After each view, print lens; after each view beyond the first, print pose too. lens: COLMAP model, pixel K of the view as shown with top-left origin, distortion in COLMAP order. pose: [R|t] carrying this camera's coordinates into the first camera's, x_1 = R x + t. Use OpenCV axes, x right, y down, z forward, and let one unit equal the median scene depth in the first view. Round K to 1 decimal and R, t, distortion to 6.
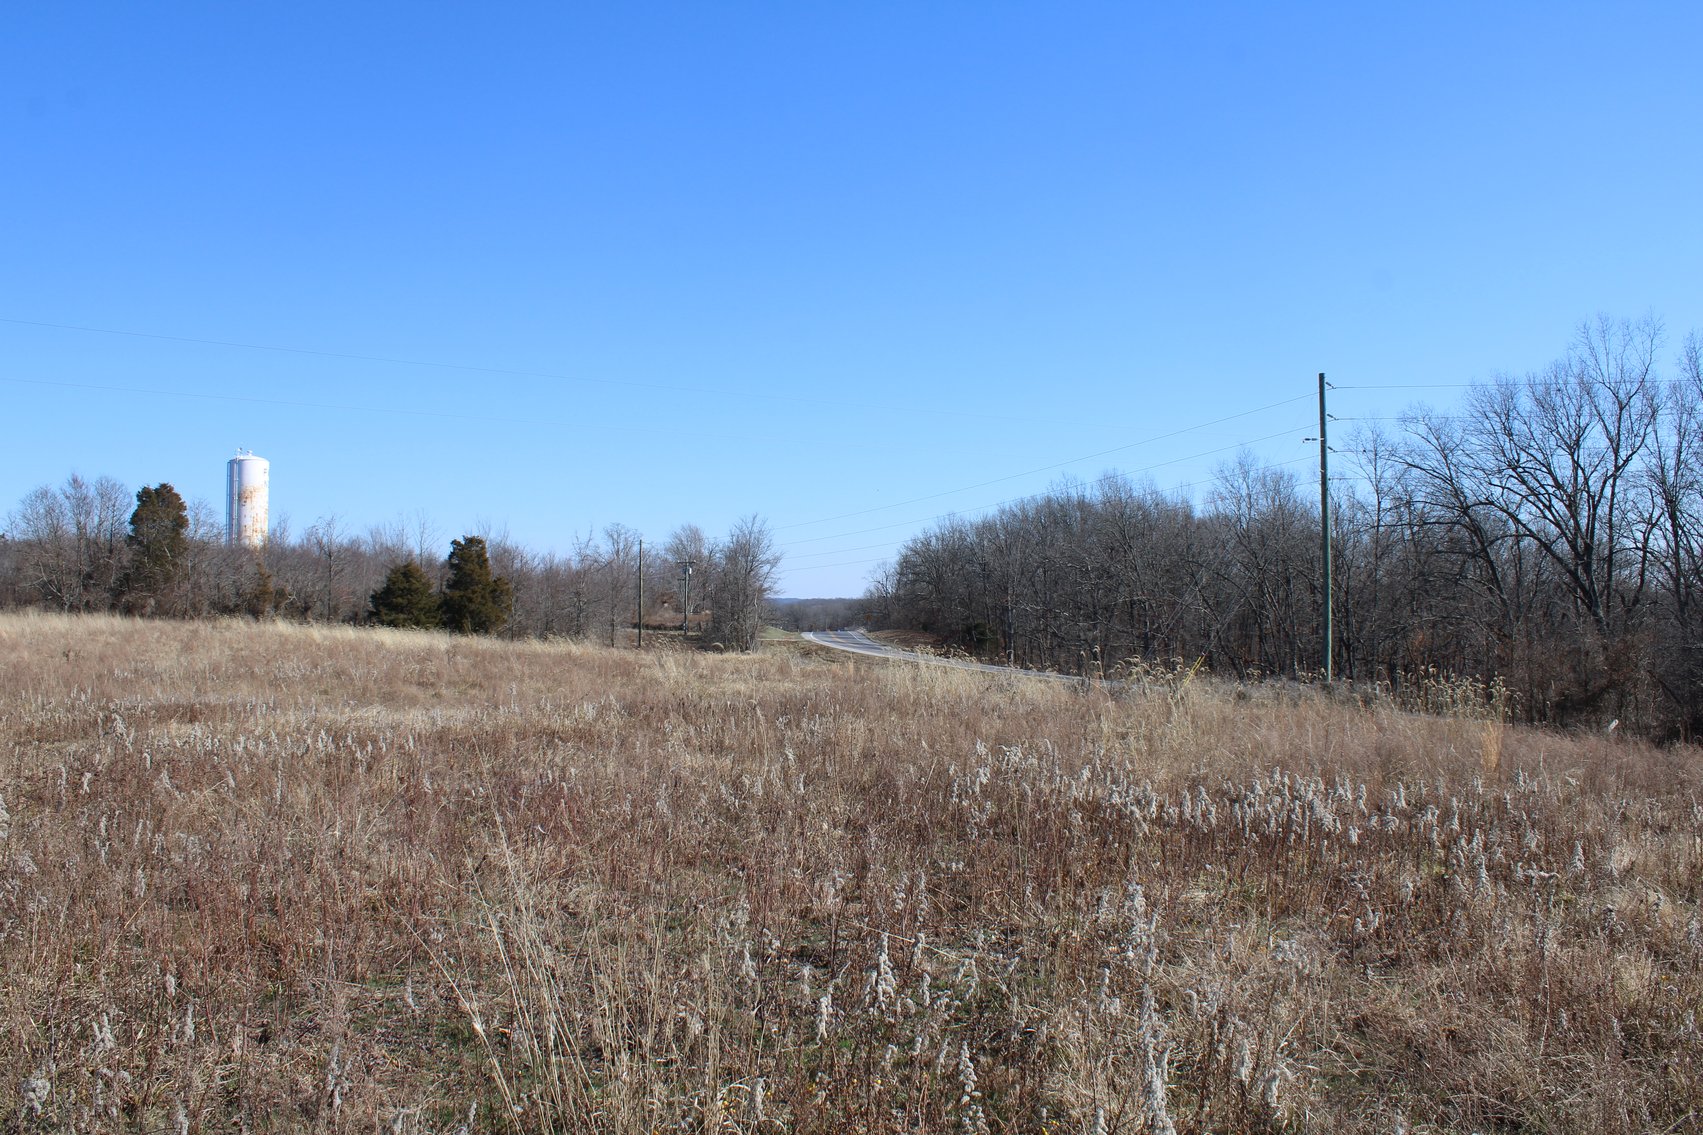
lens RADIAL K [[1471.7, 0, 851.5], [0, 1471.7, 567.5], [0, 0, 1]] dist [-0.126549, 0.129648]
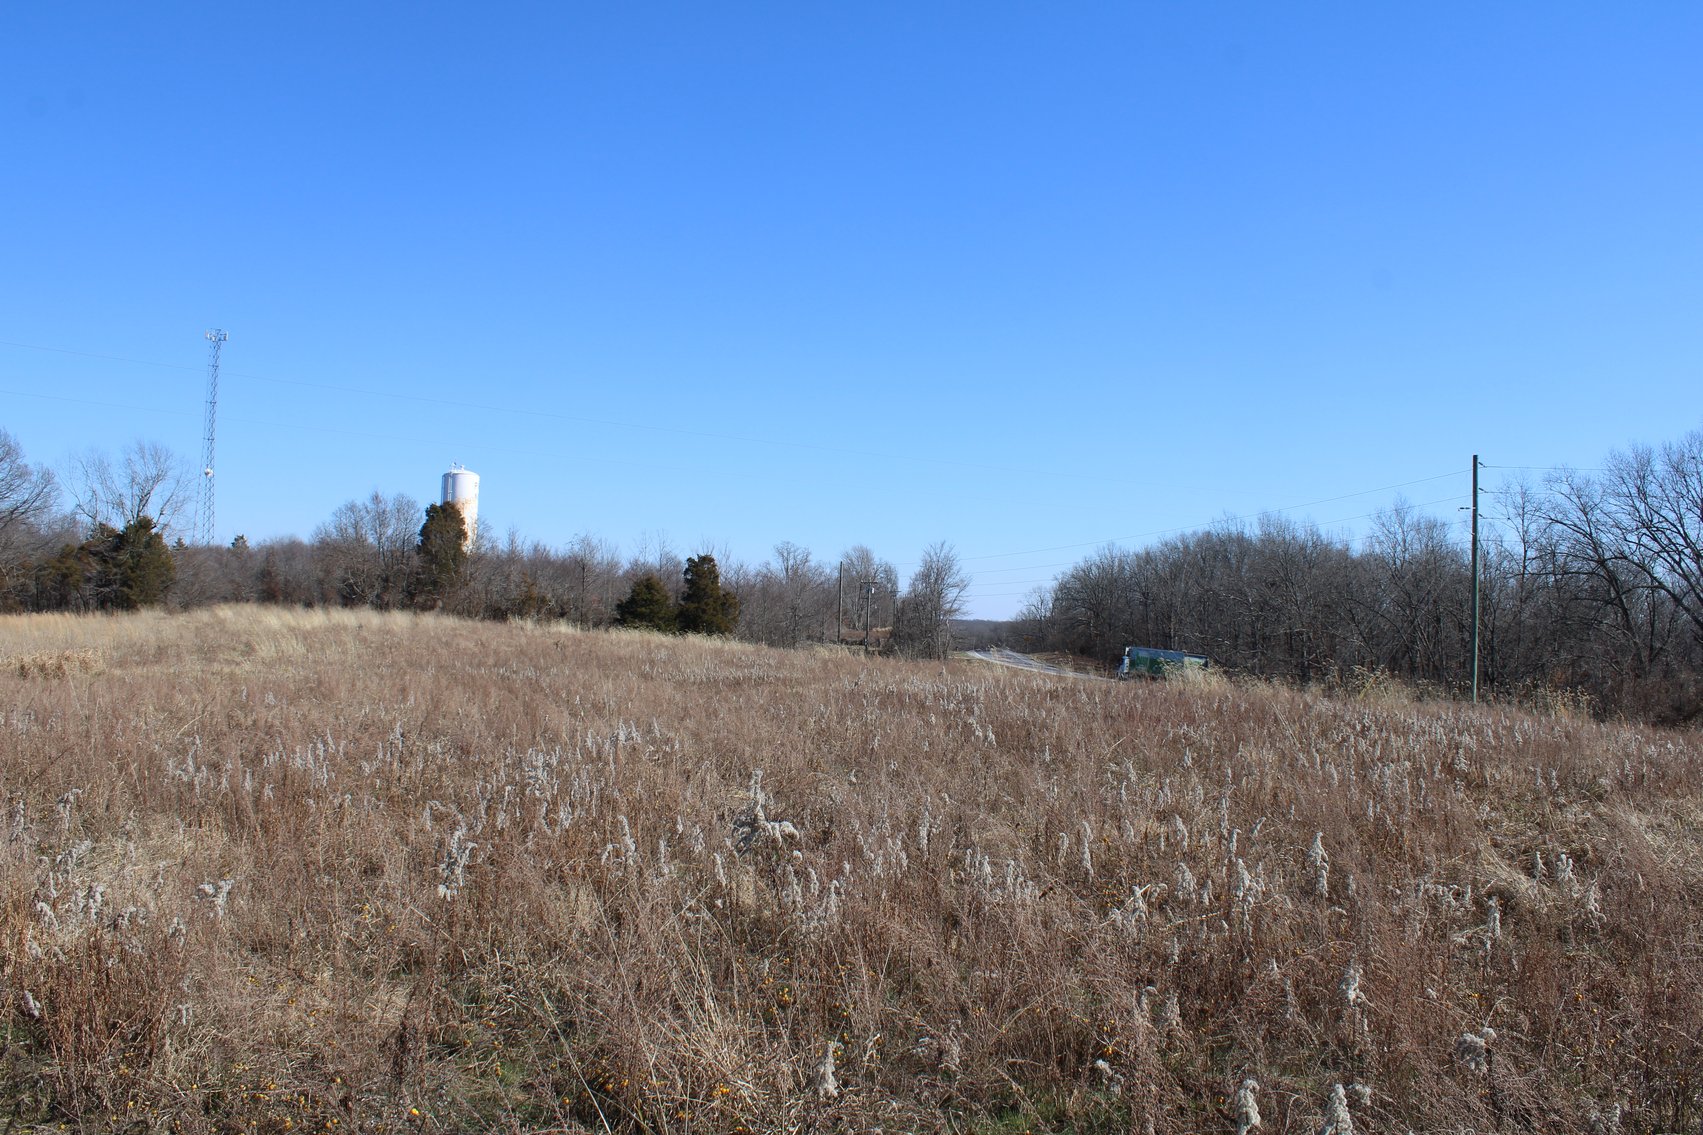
lens RADIAL K [[1471.7, 0, 851.5], [0, 1471.7, 567.5], [0, 0, 1]] dist [-0.126549, 0.129648]
pose [[0.995225, 0.032548, -0.092025, -0.044766], [-0.033766, 0.999361, -0.011701, -0.002325], [0.091586, 0.014752, 0.995688, -0.136729]]
